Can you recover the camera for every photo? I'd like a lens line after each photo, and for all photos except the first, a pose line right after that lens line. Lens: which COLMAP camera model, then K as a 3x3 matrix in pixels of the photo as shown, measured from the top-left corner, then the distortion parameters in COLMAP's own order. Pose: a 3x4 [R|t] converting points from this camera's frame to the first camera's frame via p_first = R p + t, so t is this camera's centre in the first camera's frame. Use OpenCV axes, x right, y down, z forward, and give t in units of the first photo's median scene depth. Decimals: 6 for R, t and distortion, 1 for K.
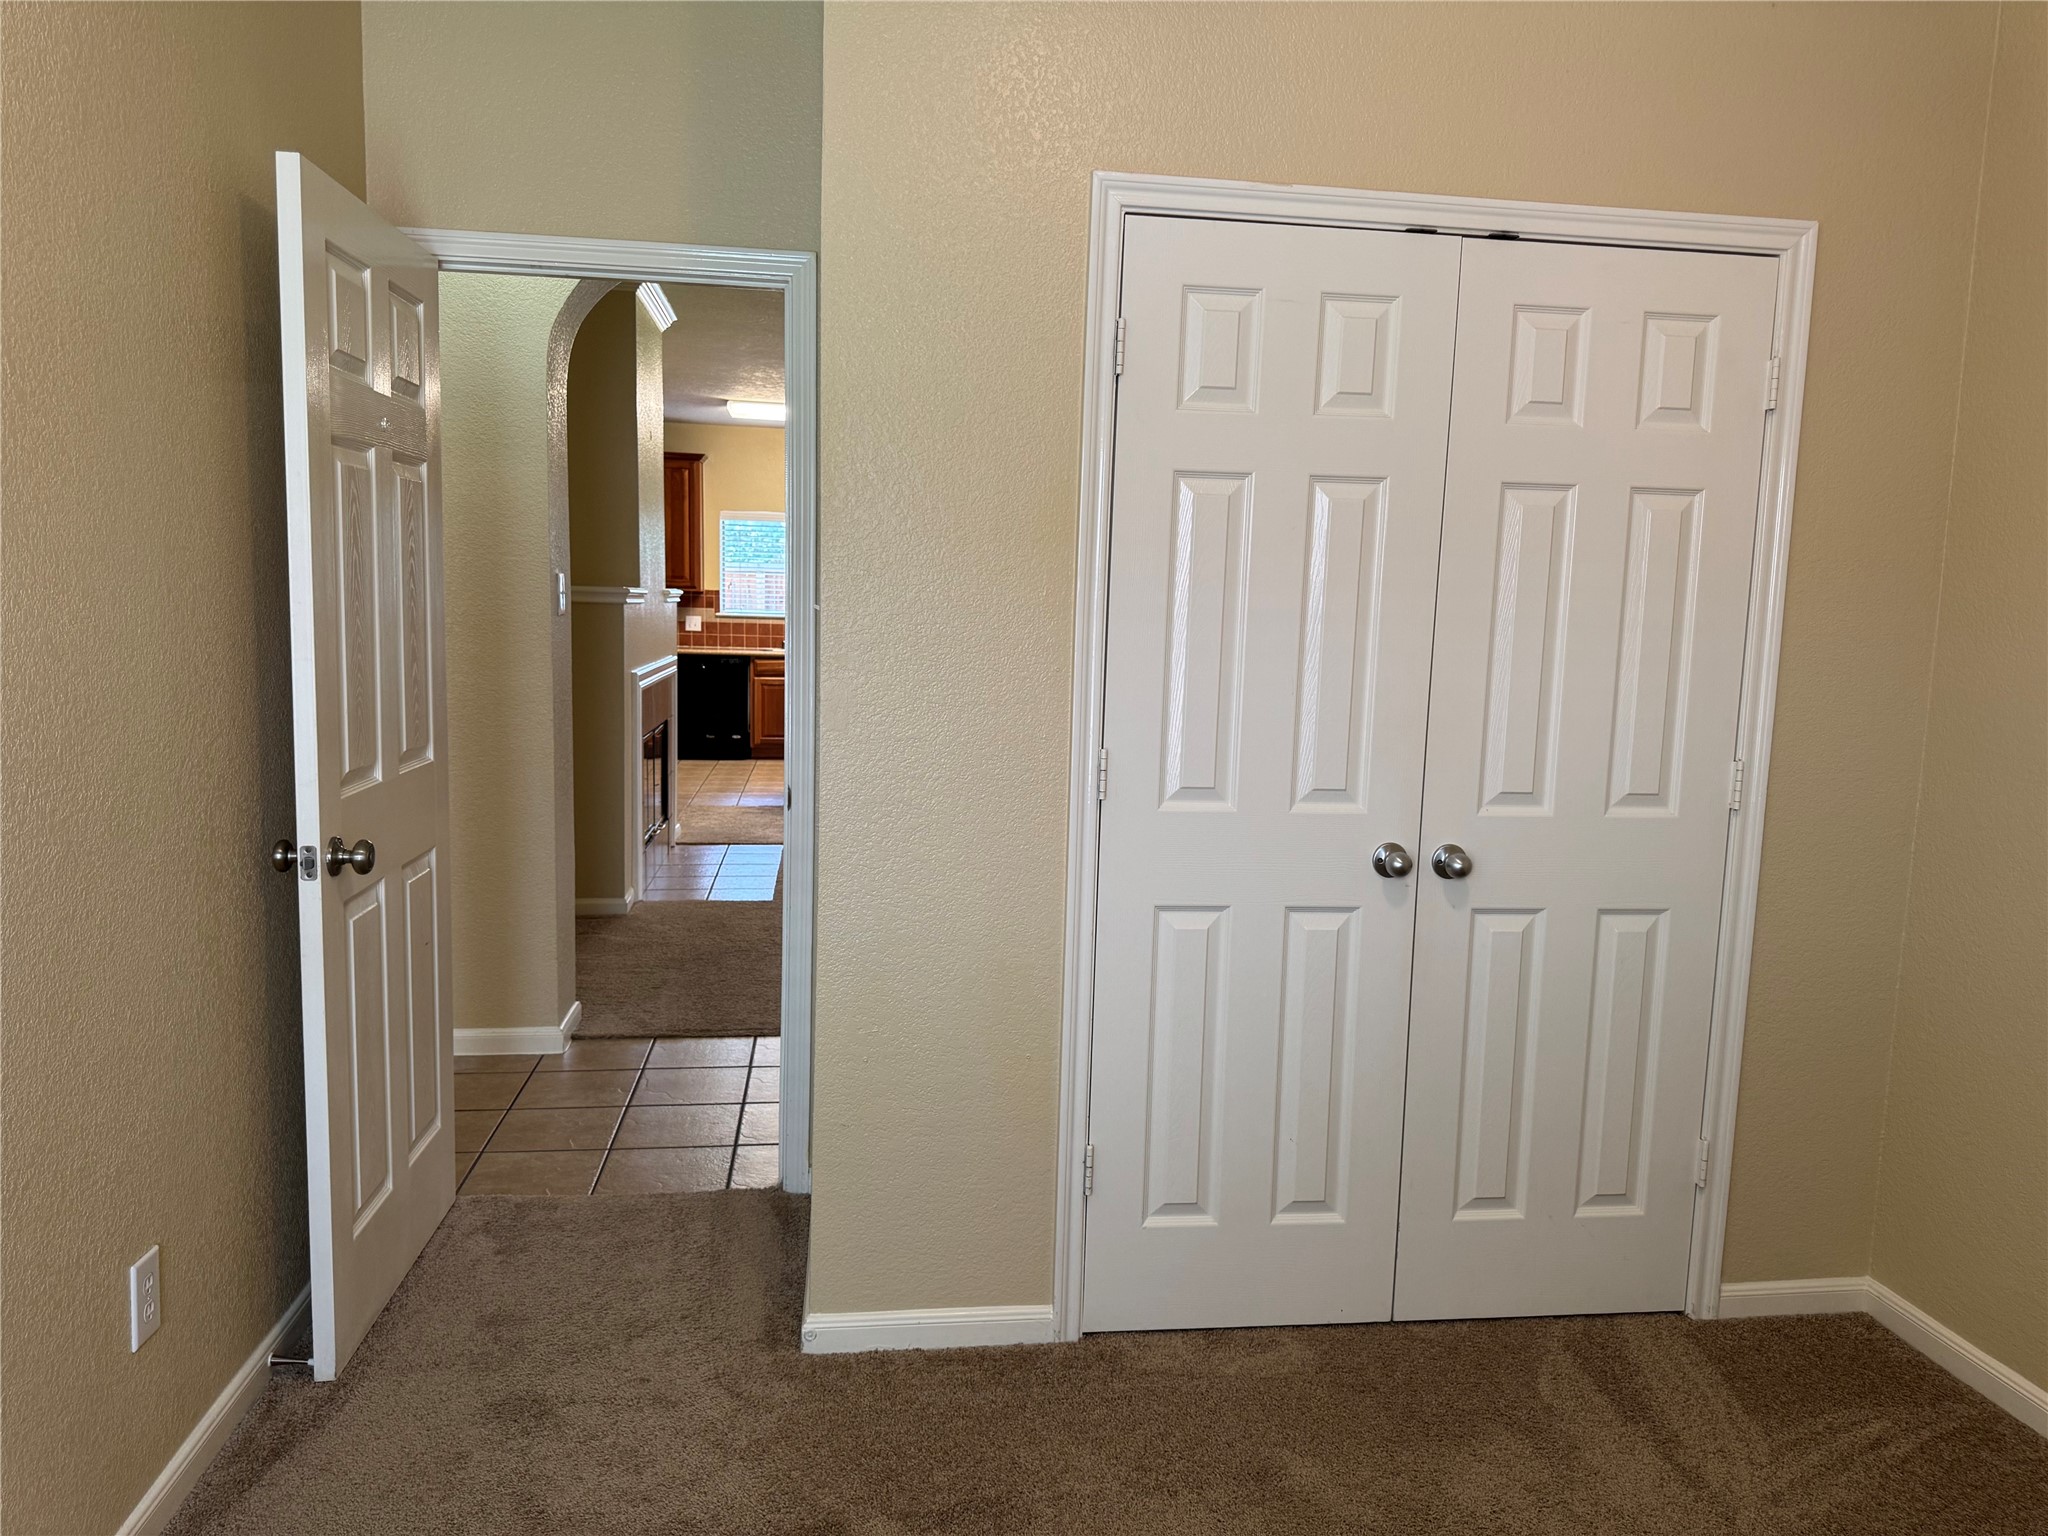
lens RADIAL K [[1426.7, 0, 1024.0], [0, 1426.7, 768.0], [0, 0, 1]] dist [0.007401, -0.001703]
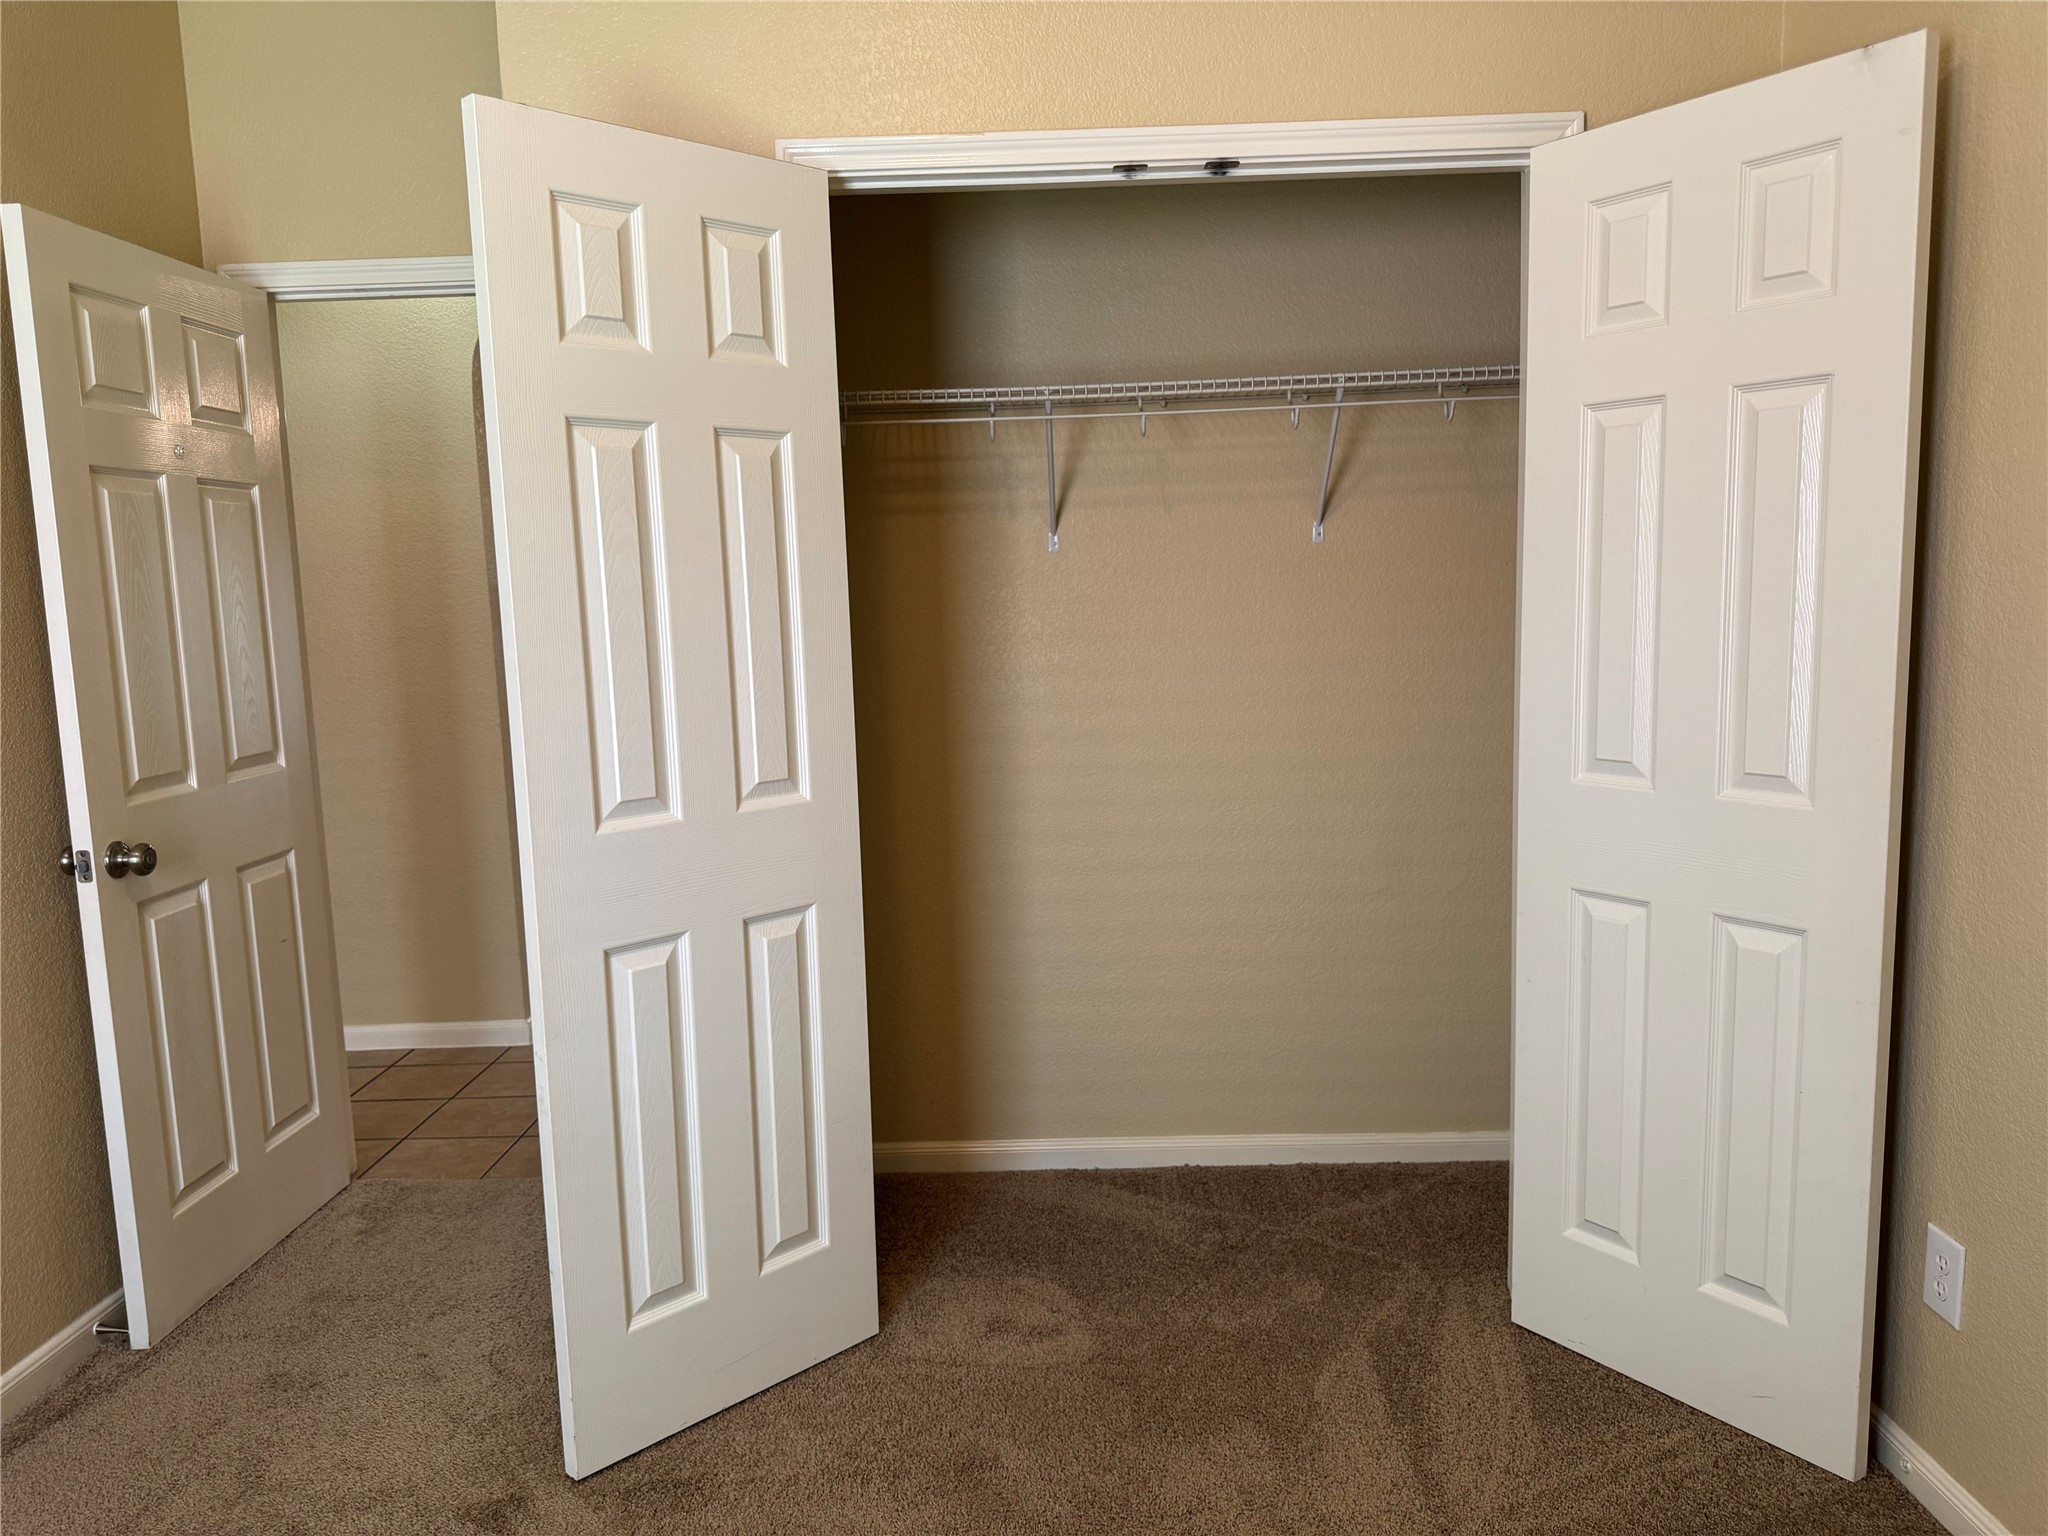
lens RADIAL K [[1444.2, 0, 1024.0], [0, 1444.2, 768.0], [0, 0, 1]] dist [-0.000031, 0.005014]
pose [[0.986889, -0.040655, -0.156198, 0.343948], [0.041713, 0.999123, 0.003504, 0.017047], [0.155919, -0.009973, 0.987720, 0.037127]]
